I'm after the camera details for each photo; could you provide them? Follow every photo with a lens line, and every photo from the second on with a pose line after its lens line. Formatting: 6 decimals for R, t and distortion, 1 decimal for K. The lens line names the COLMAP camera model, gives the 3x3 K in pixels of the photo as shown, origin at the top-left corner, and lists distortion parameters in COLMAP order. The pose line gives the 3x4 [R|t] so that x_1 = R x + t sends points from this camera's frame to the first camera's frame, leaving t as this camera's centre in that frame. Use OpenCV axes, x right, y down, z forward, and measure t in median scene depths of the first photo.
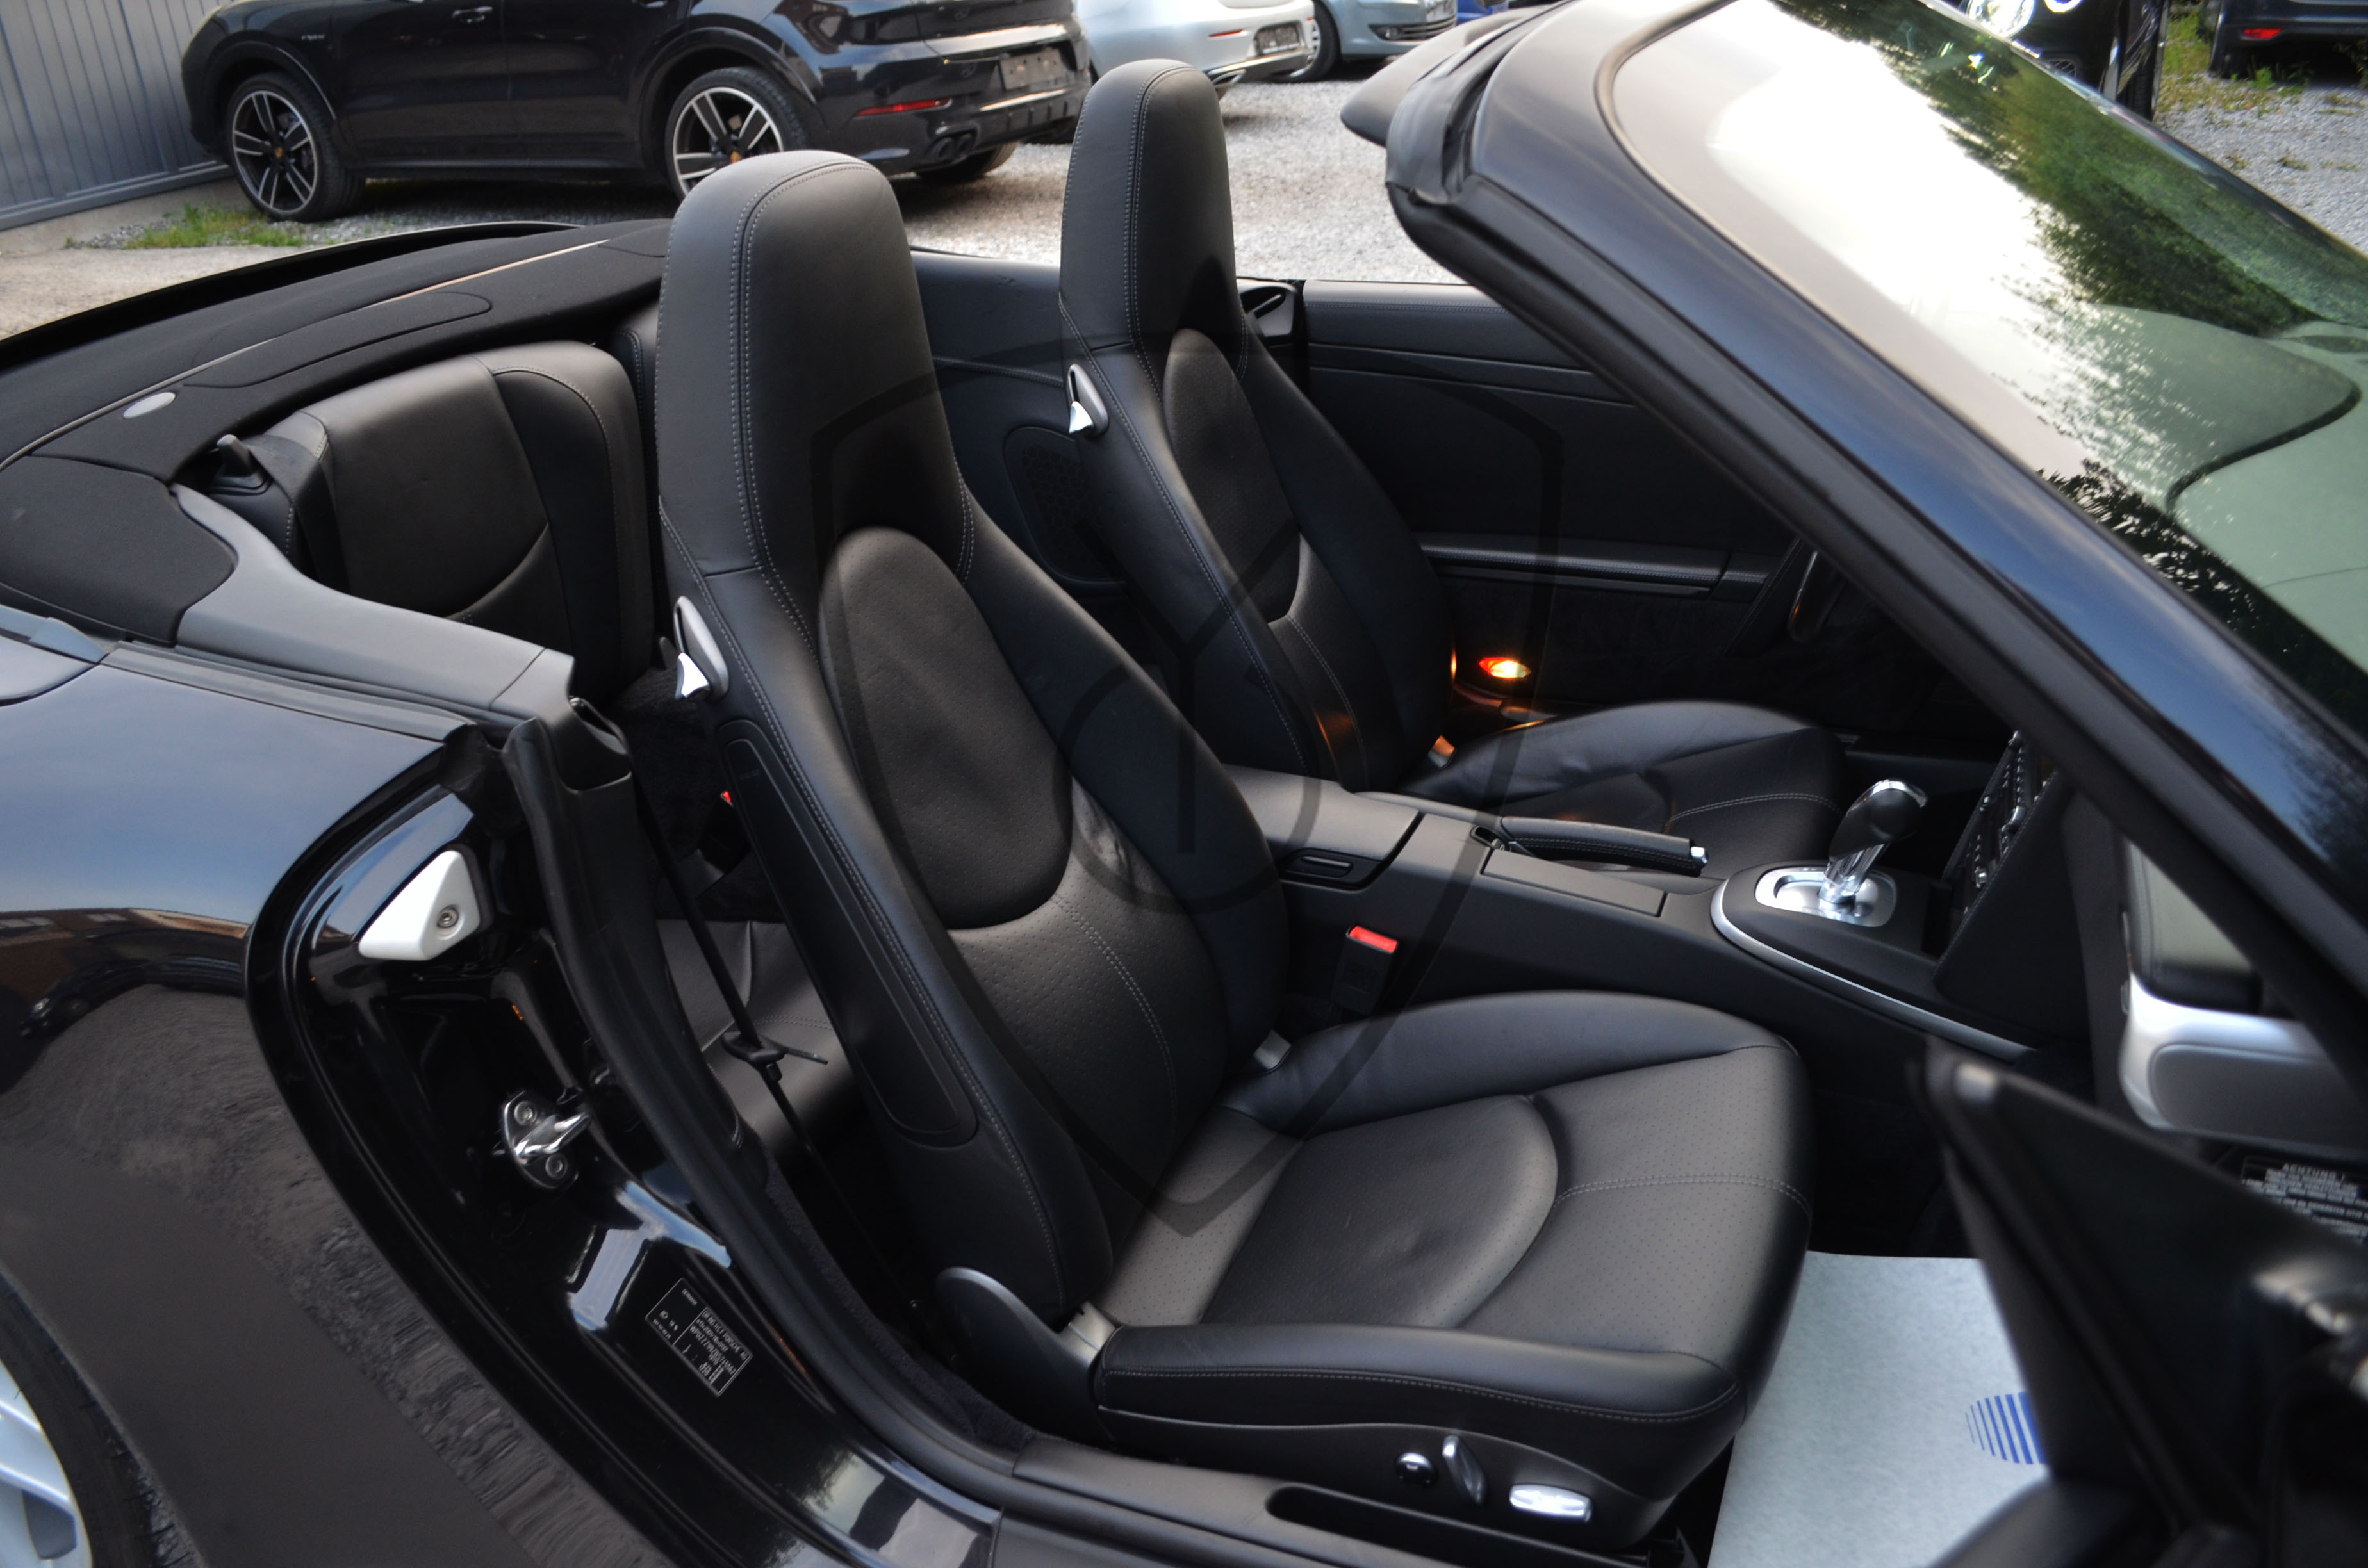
lens RADIAL K [[1883.6, 0, 1193.4], [0, 1883.6, 821.5], [0, 0, 1]] dist [-0.080674, 0.005312]
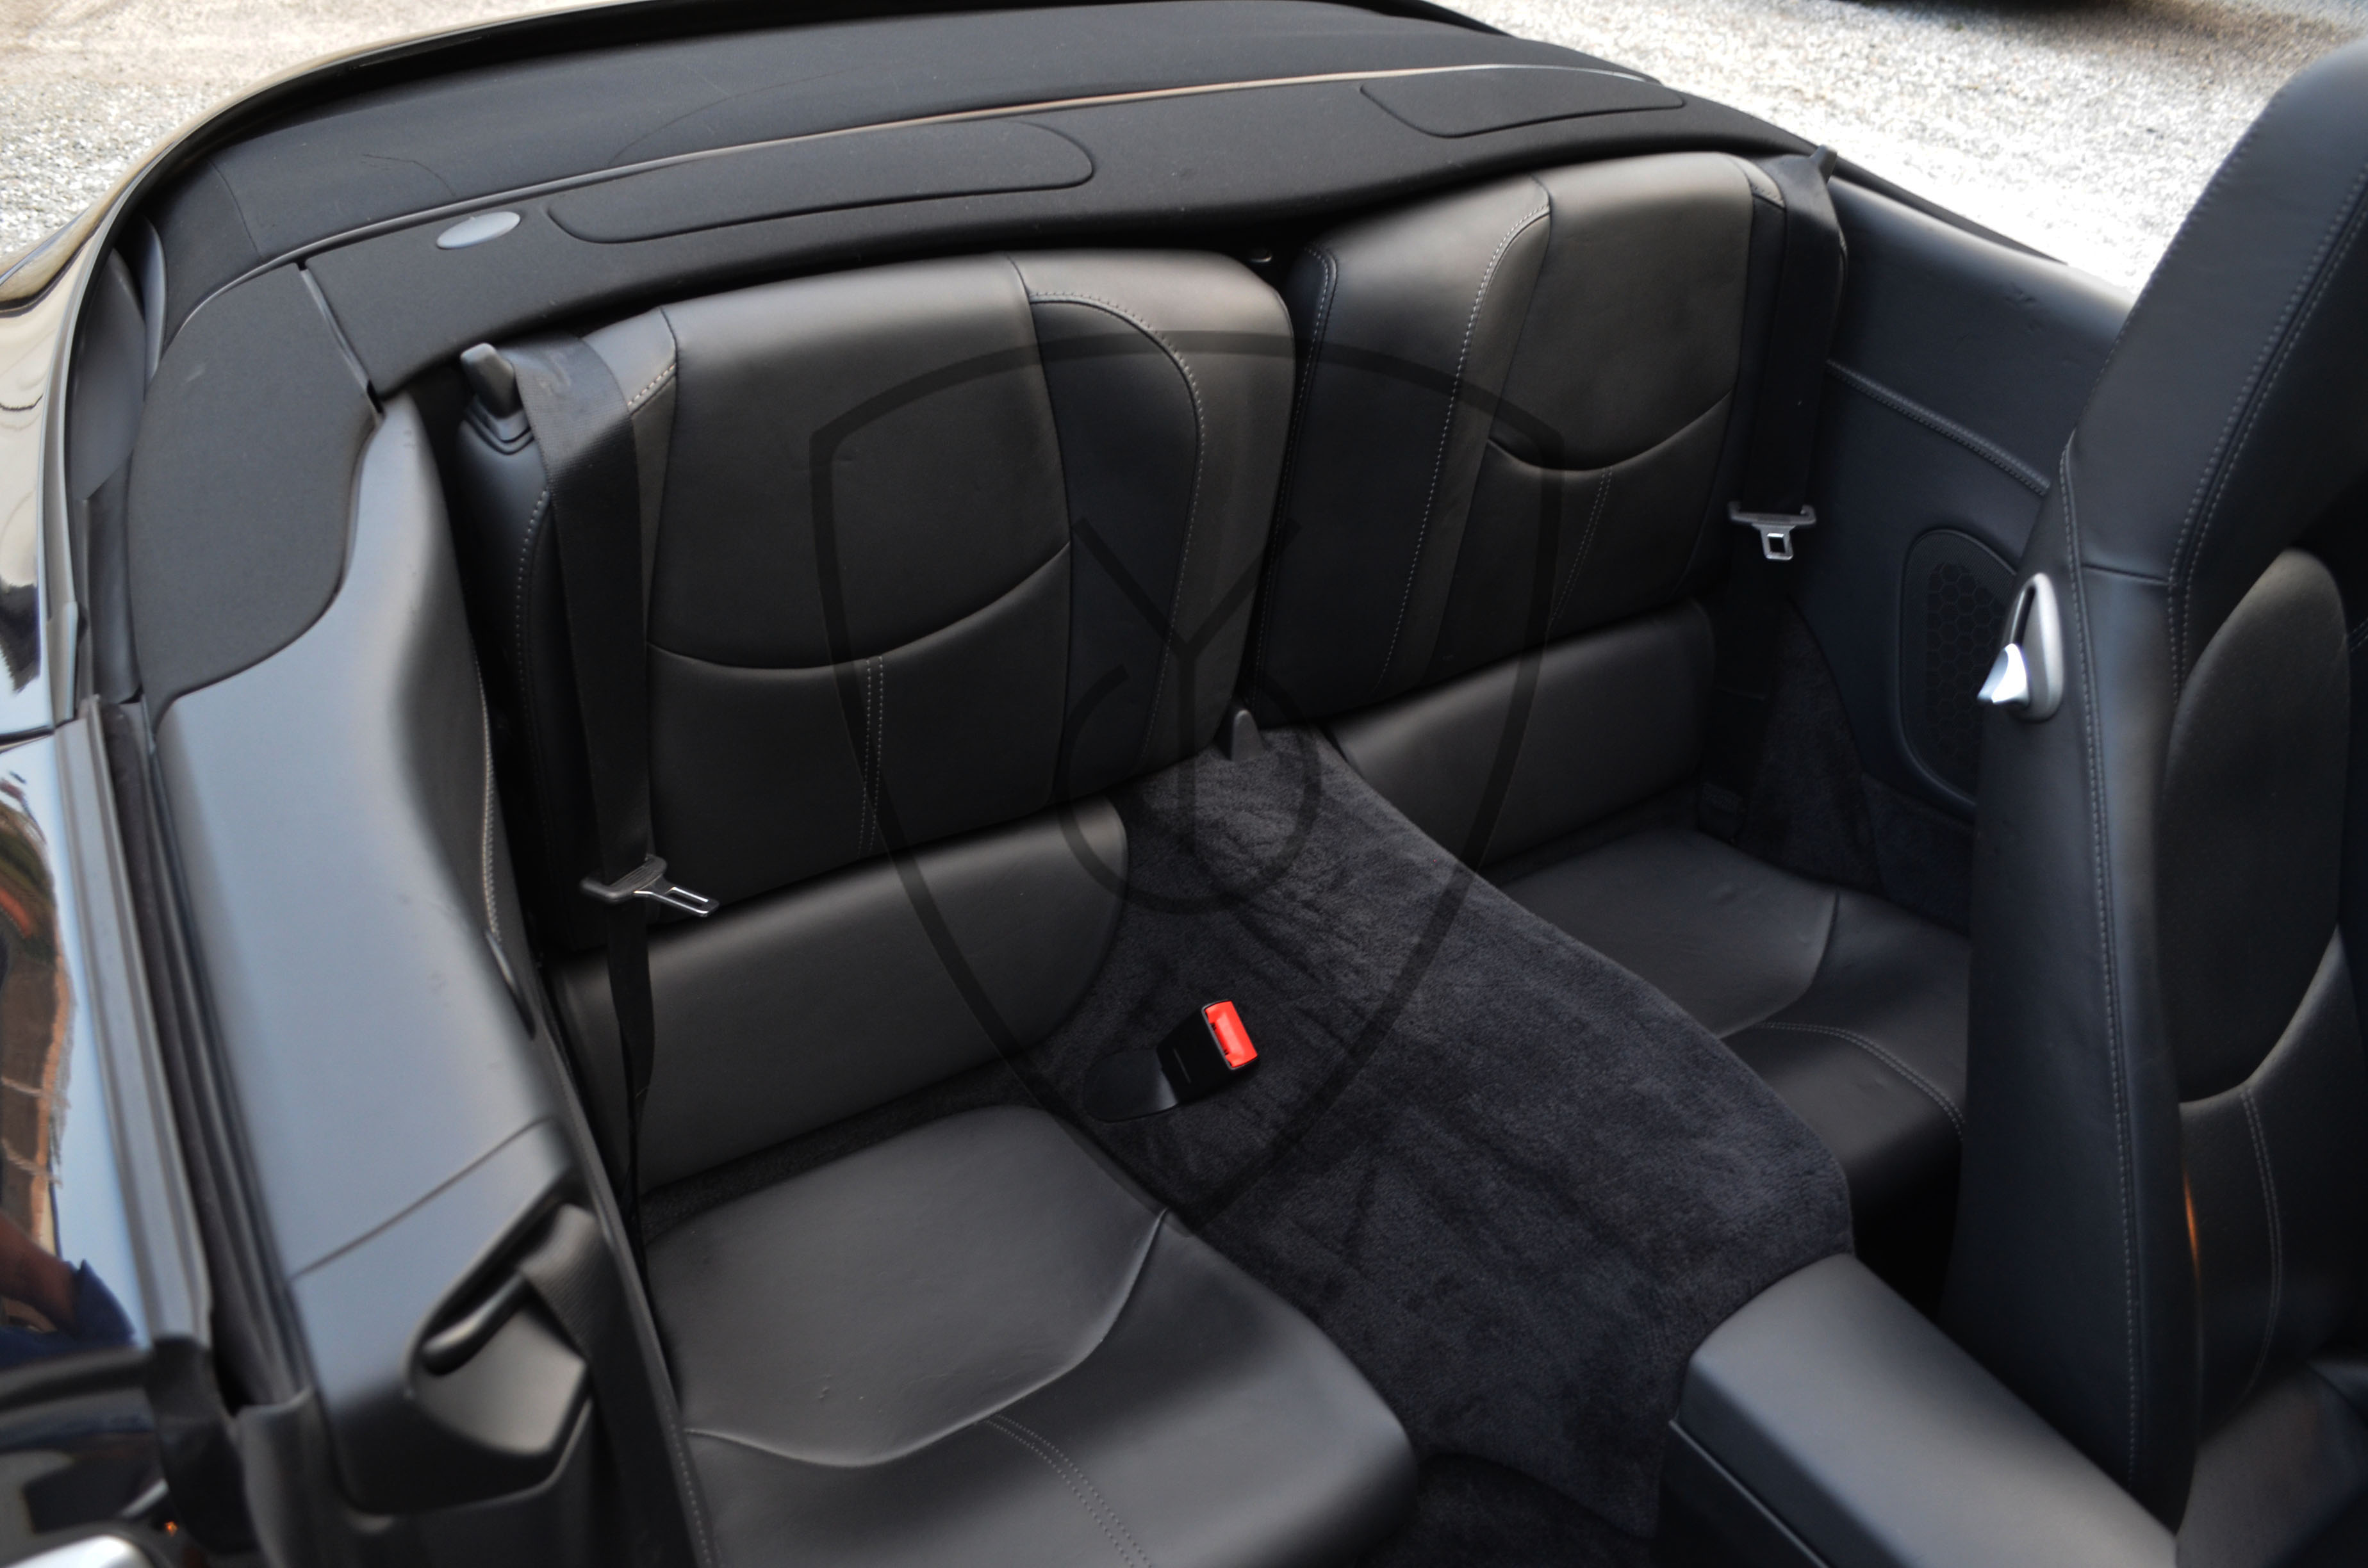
lens RADIAL K [[1883.6, 0, 1193.4], [0, 1883.6, 821.5], [0, 0, 1]] dist [-0.080674, 0.005312]
pose [[0.834119, 0.402813, -0.376811, -0.043636], [-0.341894, 0.913654, 0.219873, -0.238417], [0.432843, -0.054570, 0.899816, 0.476247]]
